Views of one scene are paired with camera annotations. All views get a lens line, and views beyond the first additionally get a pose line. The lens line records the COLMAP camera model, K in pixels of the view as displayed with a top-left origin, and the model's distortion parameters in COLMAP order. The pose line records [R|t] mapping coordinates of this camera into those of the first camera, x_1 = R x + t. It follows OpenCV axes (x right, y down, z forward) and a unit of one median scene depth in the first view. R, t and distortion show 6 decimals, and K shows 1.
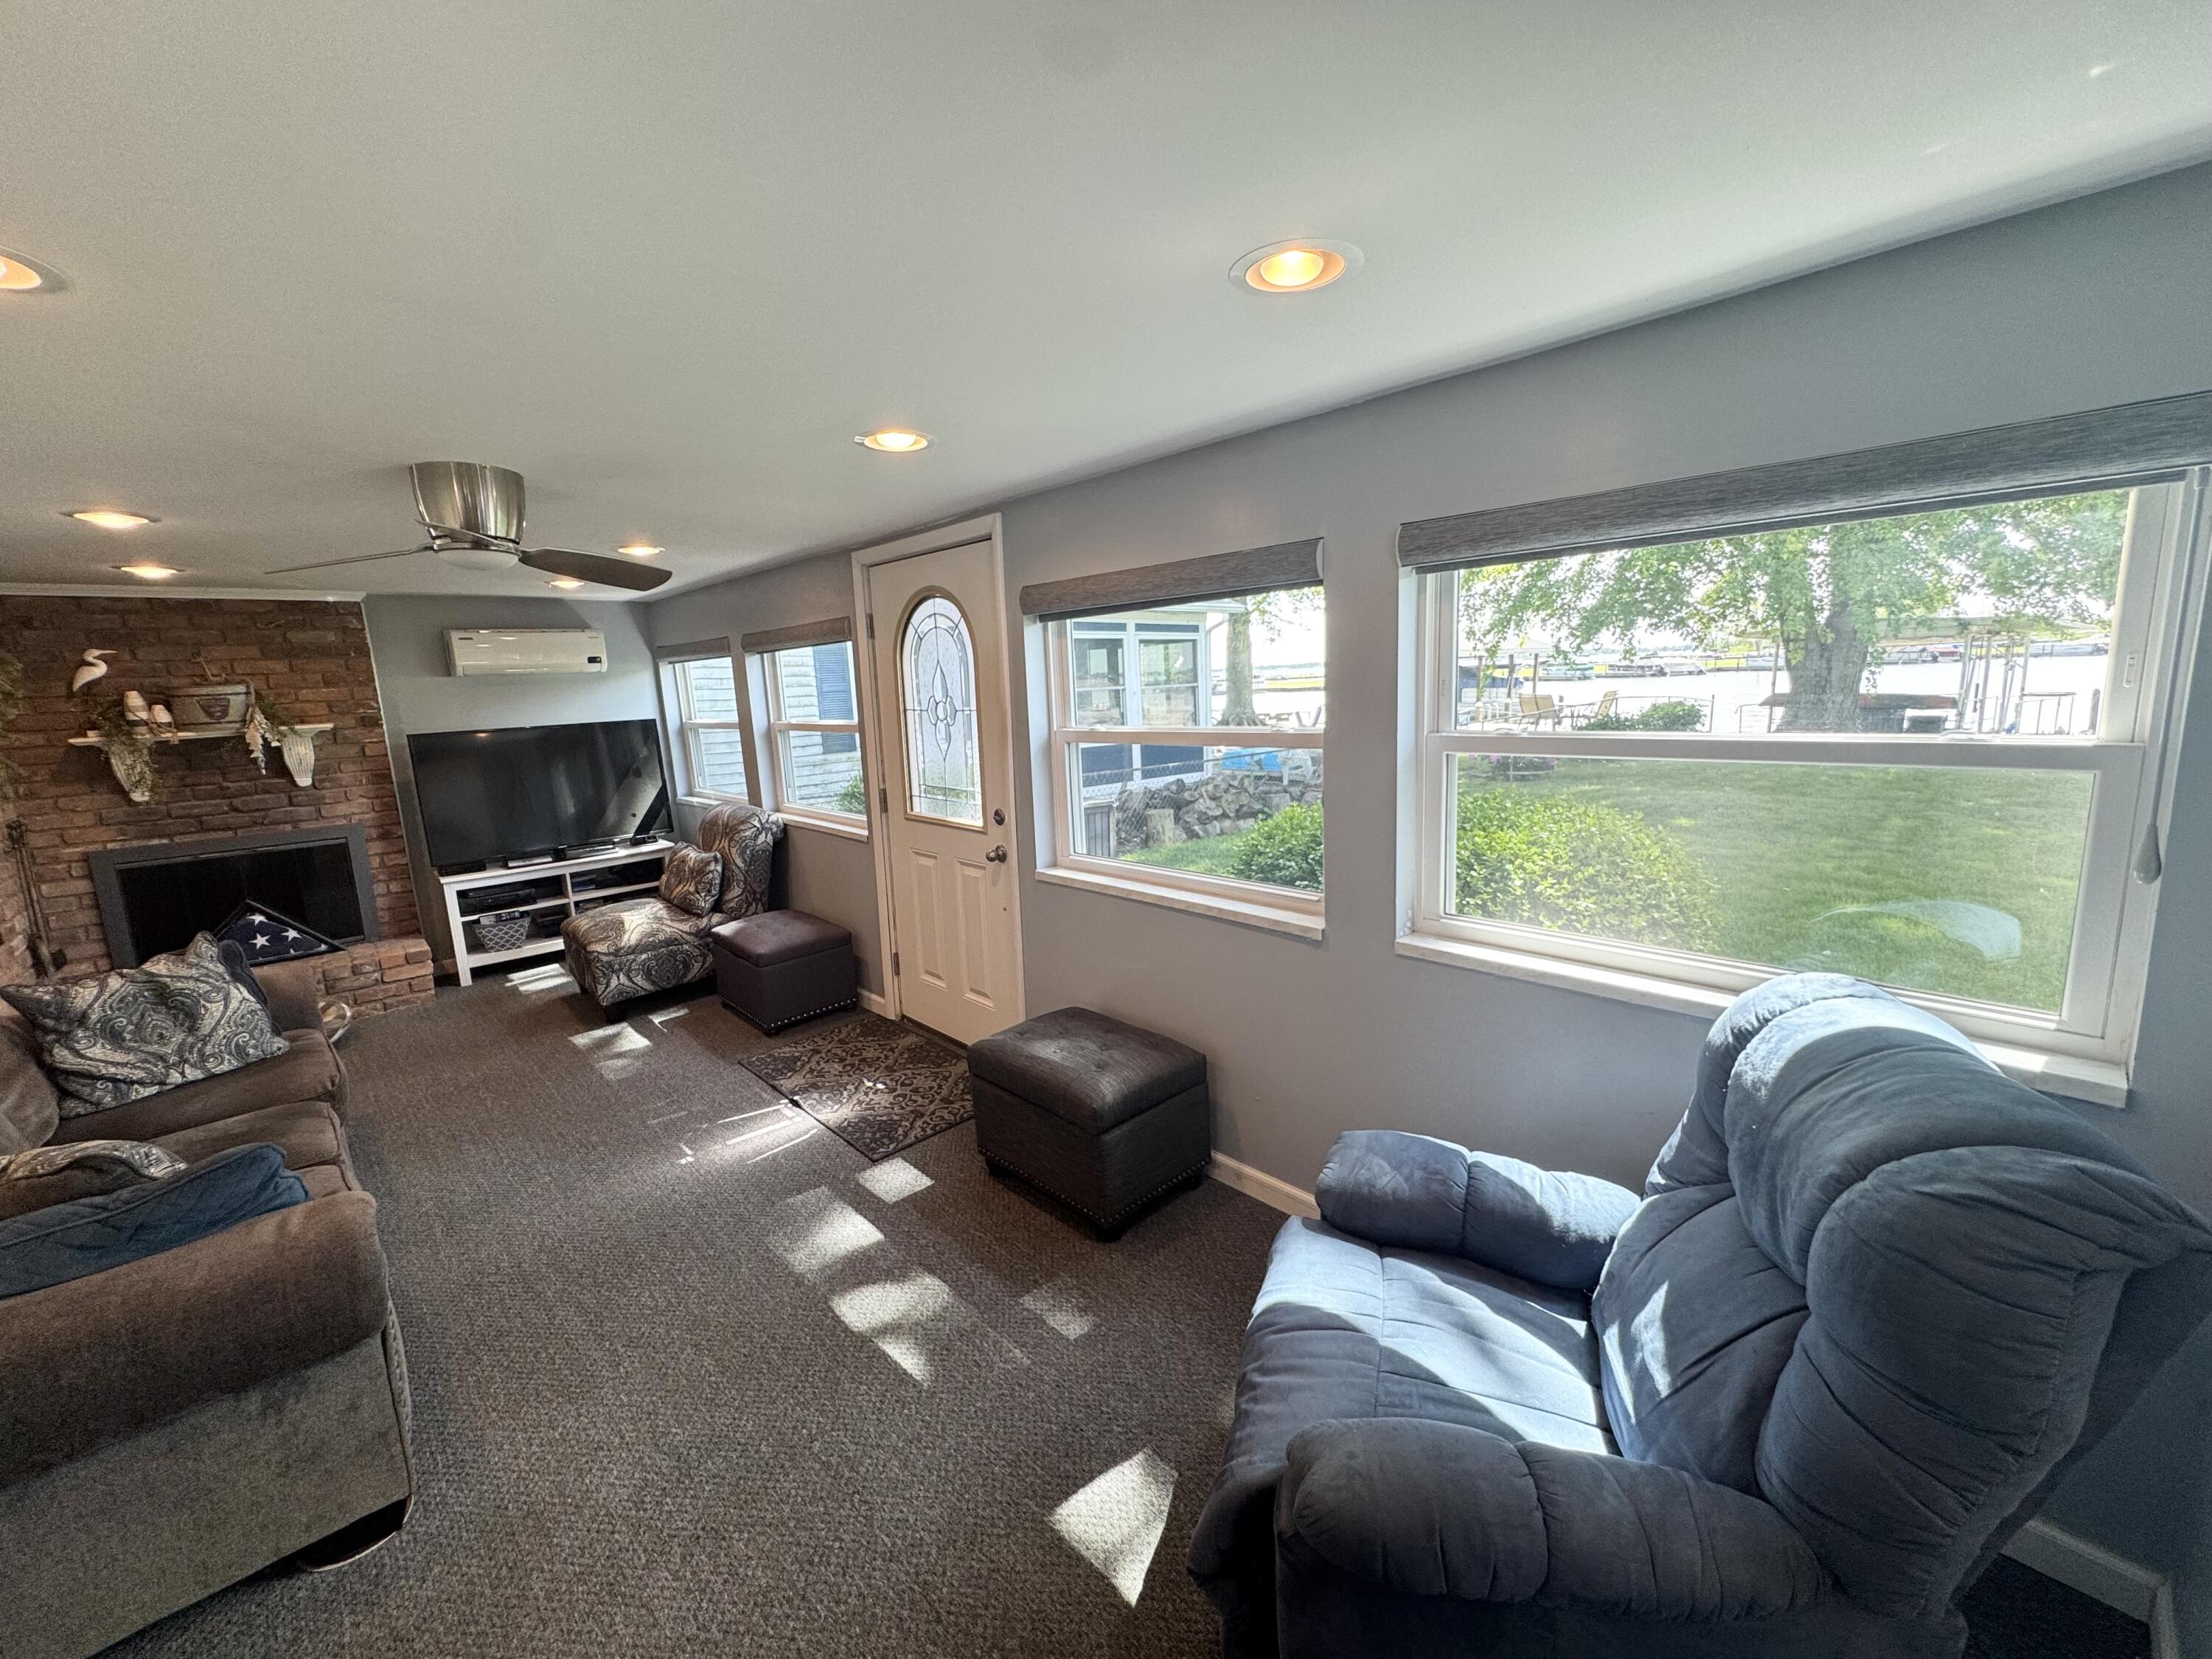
lens RADIAL K [[881.4, 0, 1101.9], [0, 881.4, 825.2], [0, 0, 1]] dist [-0.003238, 0.000401]
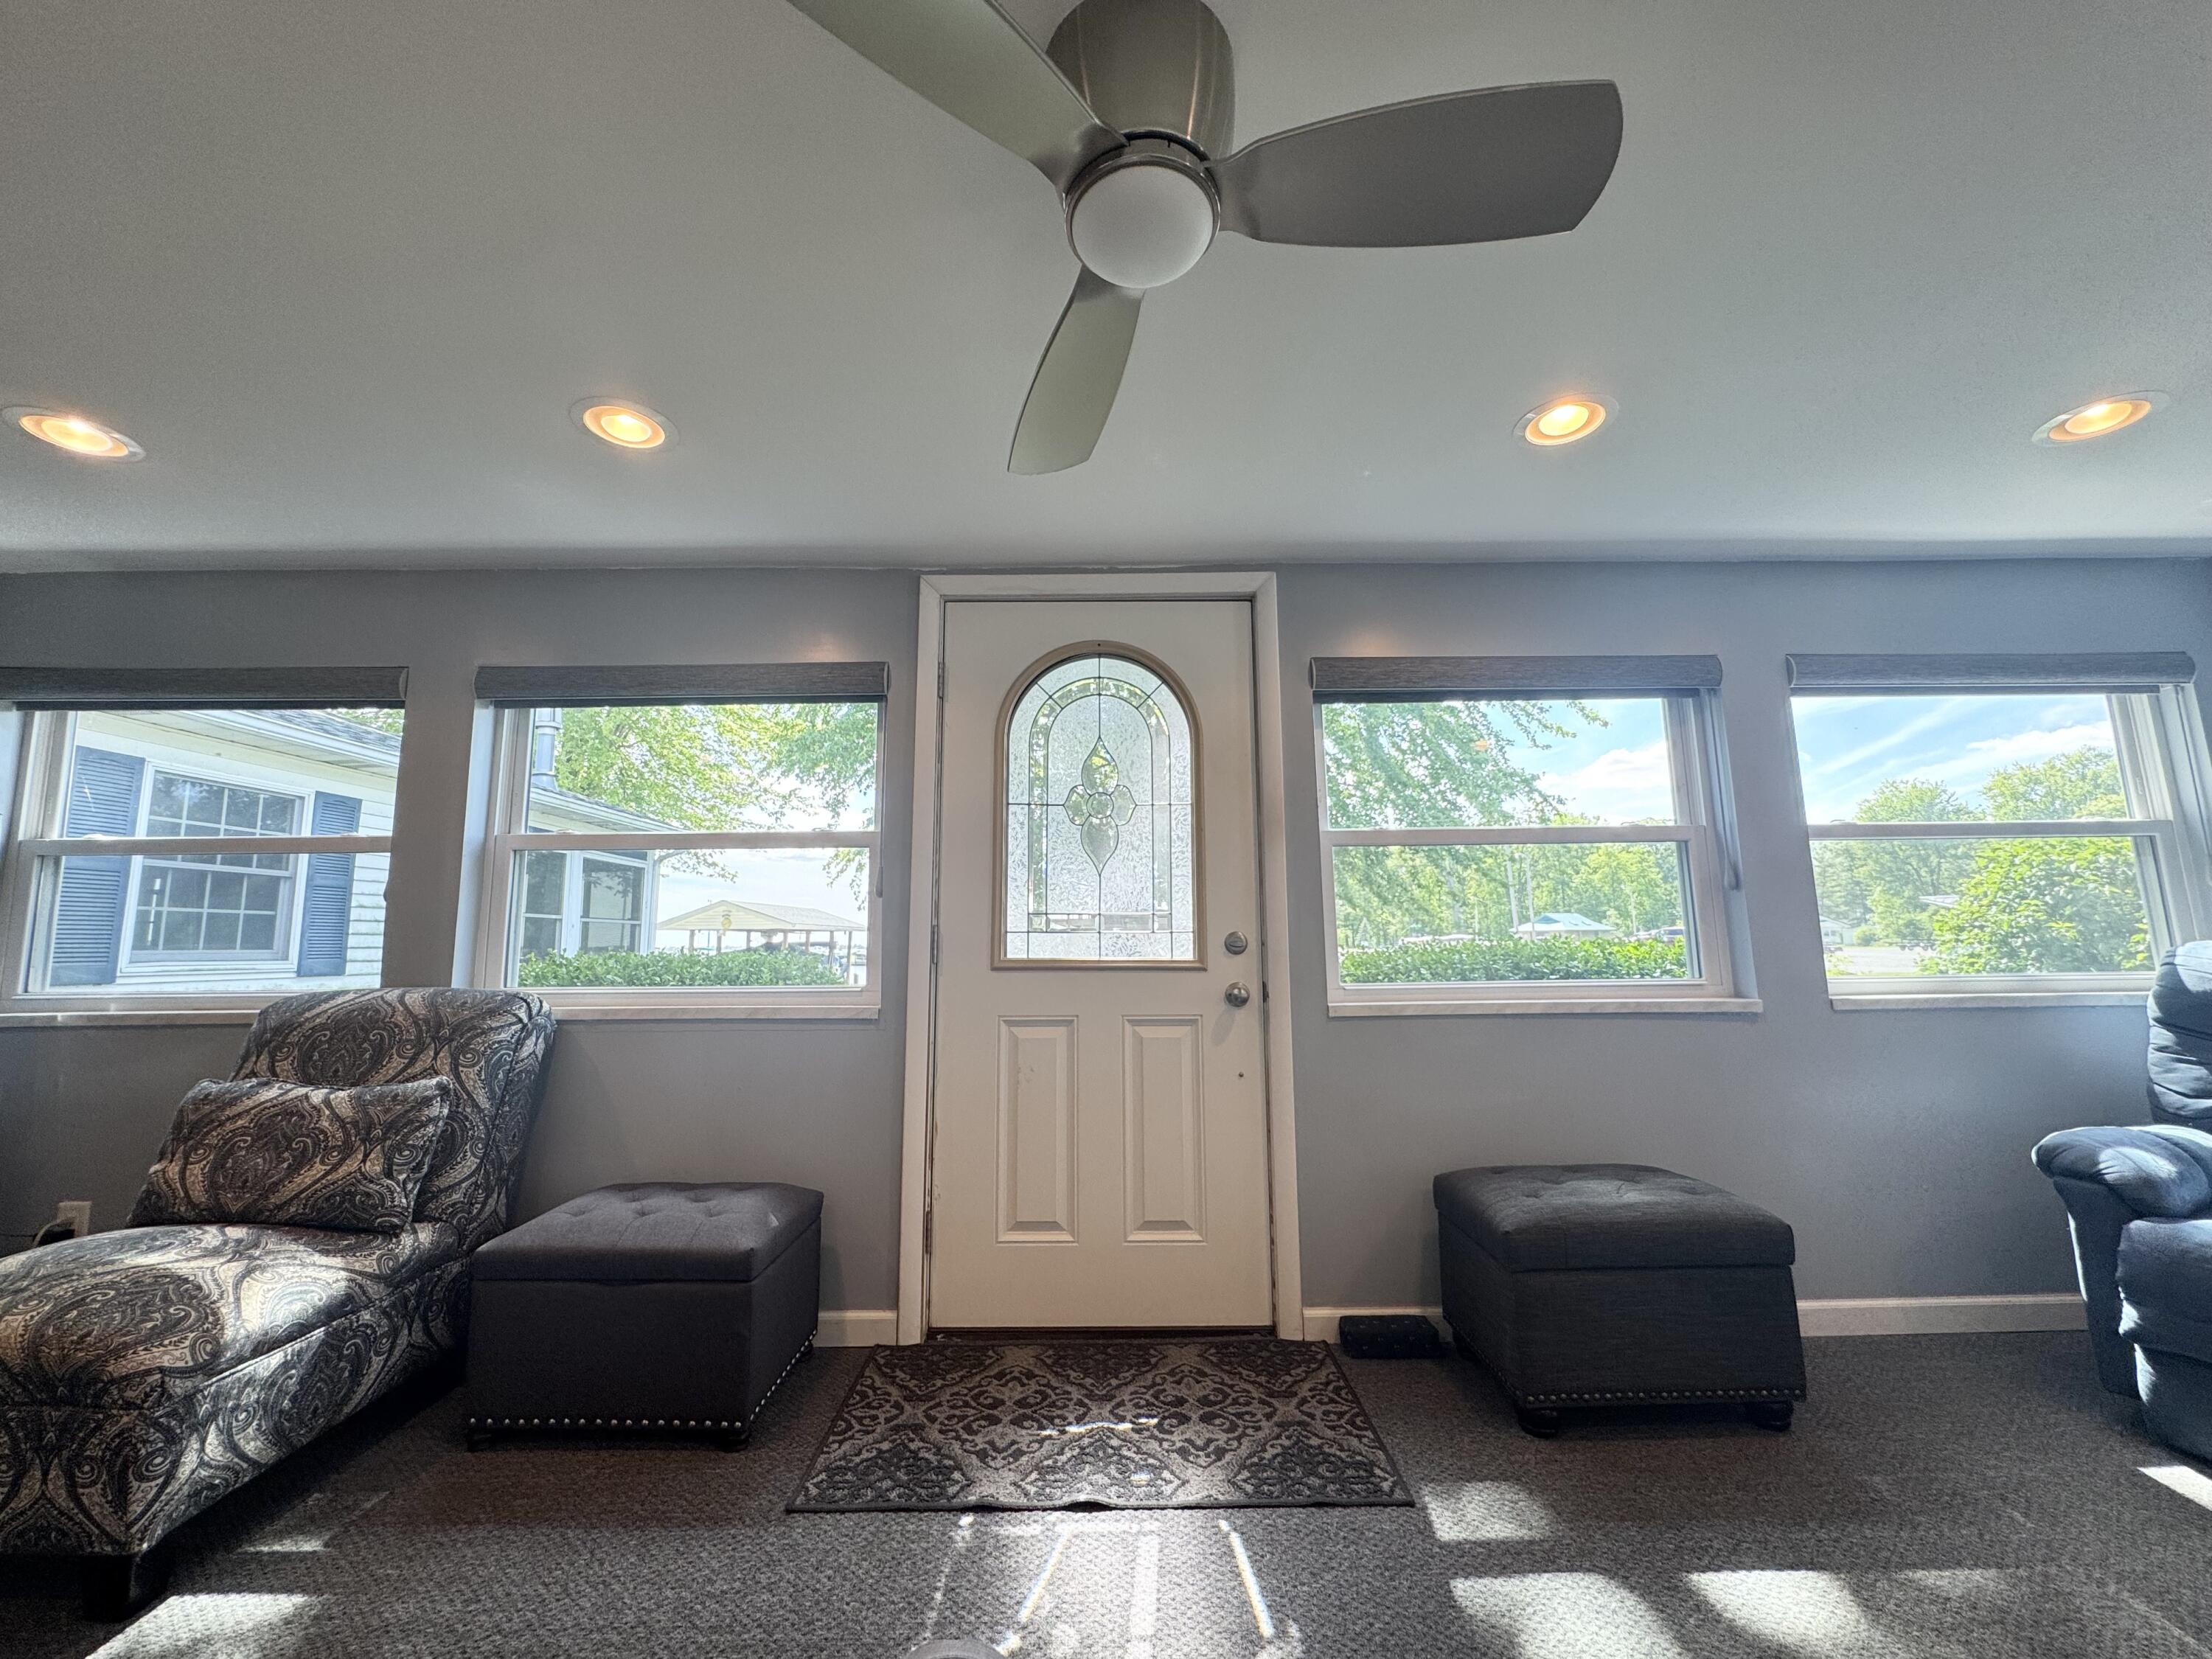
lens RADIAL K [[881.4, 0, 1106.2], [0, 881.4, 826.4], [0, 0, 1]] dist [-0.003238, 0.000401]
pose [[0.688689, 0.135550, 0.712274, -0.583419], [0.099734, 0.955321, -0.278236, 0.073374], [-0.718165, 0.262656, 0.644400, 0.459607]]
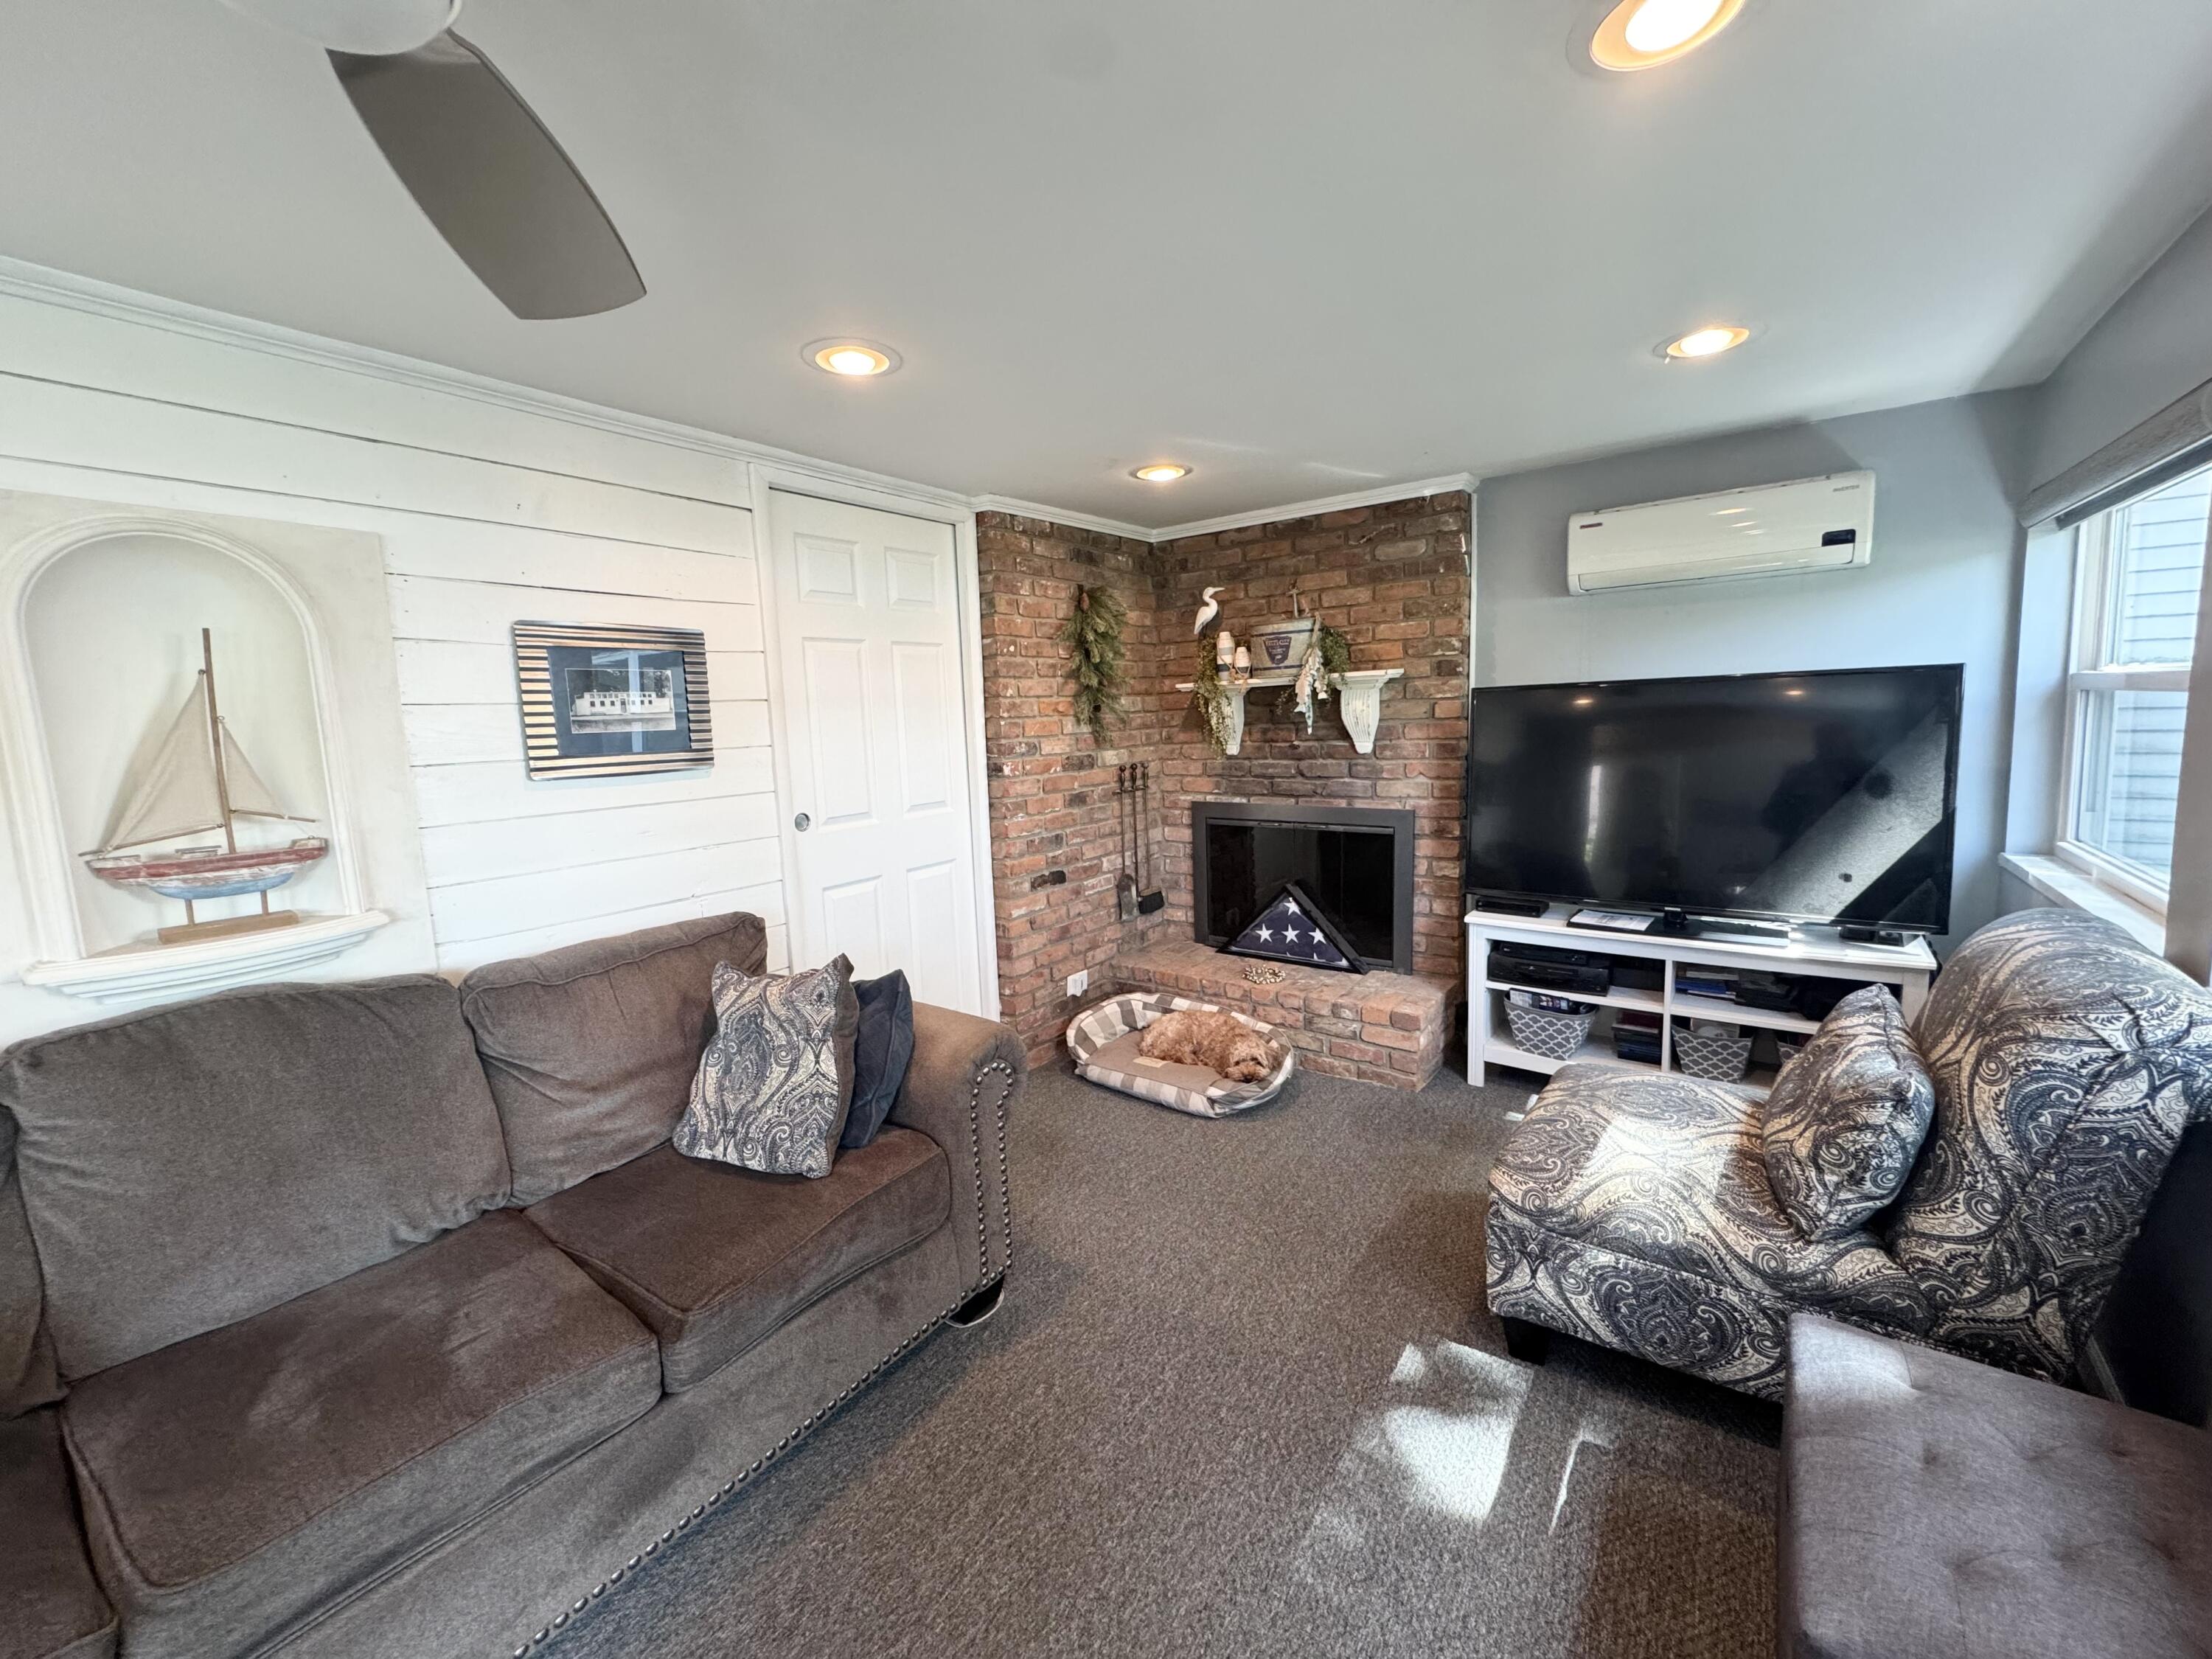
lens RADIAL K [[881.4, 0, 1105.3], [0, 881.4, 825.4], [0, 0, 1]] dist [-0.003238, 0.000401]
pose [[0.179867, 0.166318, -0.969529, -0.214955], [-0.129565, 0.981022, 0.144253, -0.070011], [0.975121, 0.099671, 0.198003, 0.697167]]
